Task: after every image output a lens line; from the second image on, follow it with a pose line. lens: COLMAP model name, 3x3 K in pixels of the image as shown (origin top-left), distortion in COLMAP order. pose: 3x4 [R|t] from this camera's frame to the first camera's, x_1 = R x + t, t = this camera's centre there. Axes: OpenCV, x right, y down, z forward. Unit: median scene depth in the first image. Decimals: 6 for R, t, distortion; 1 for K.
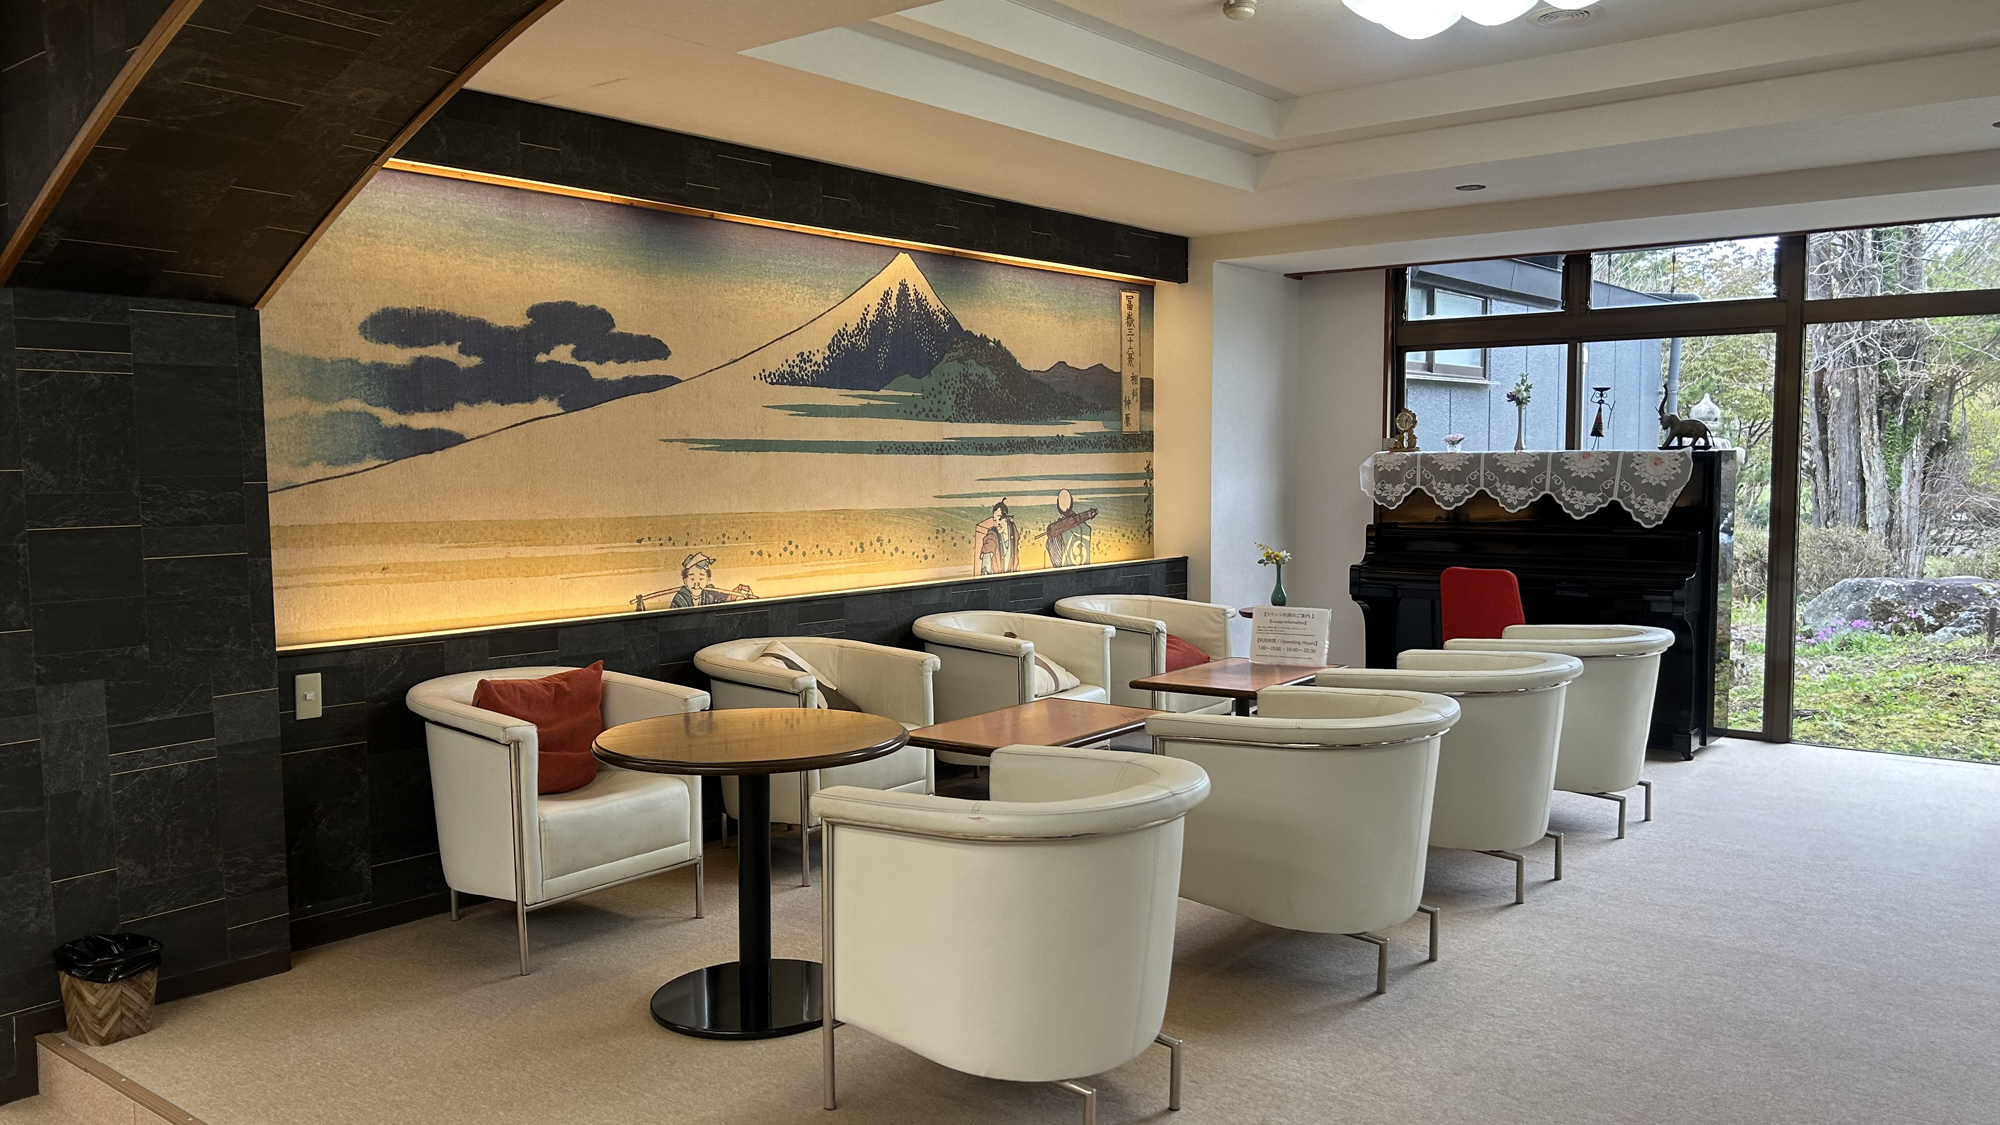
lens RADIAL K [[1510.1, 0, 996.0], [0, 1510.1, 618.8], [0, 0, 1]] dist [0.006634, -0.005427]
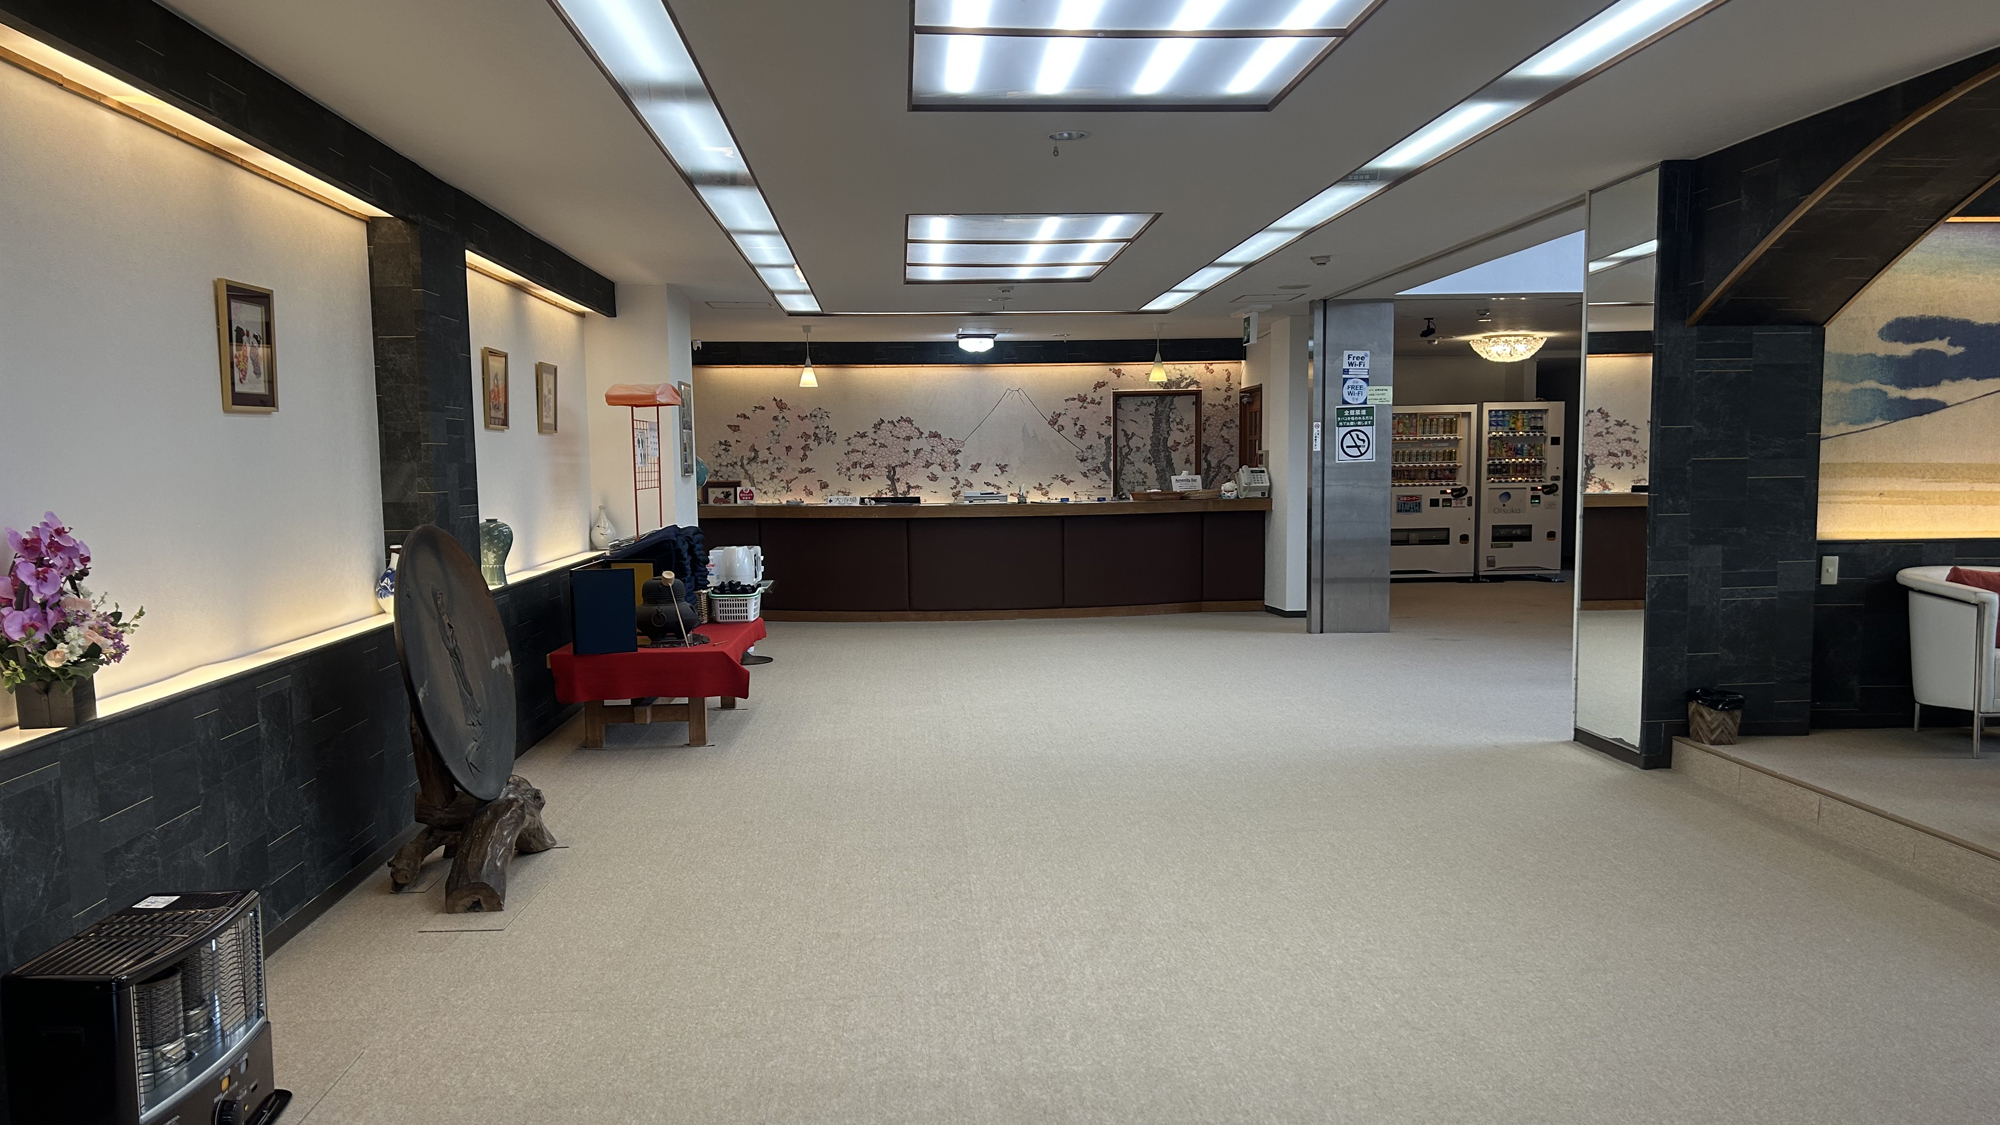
lens RADIAL K [[1510.1, 0, 996.0], [0, 1510.1, 618.8], [0, 0, 1]] dist [0.006634, -0.005427]
pose [[0.671053, 0.073705, -0.737737, 0.122806], [-0.069250, 0.996927, 0.036609, 0.099096], [0.738168, 0.026522, 0.674095, -0.669858]]
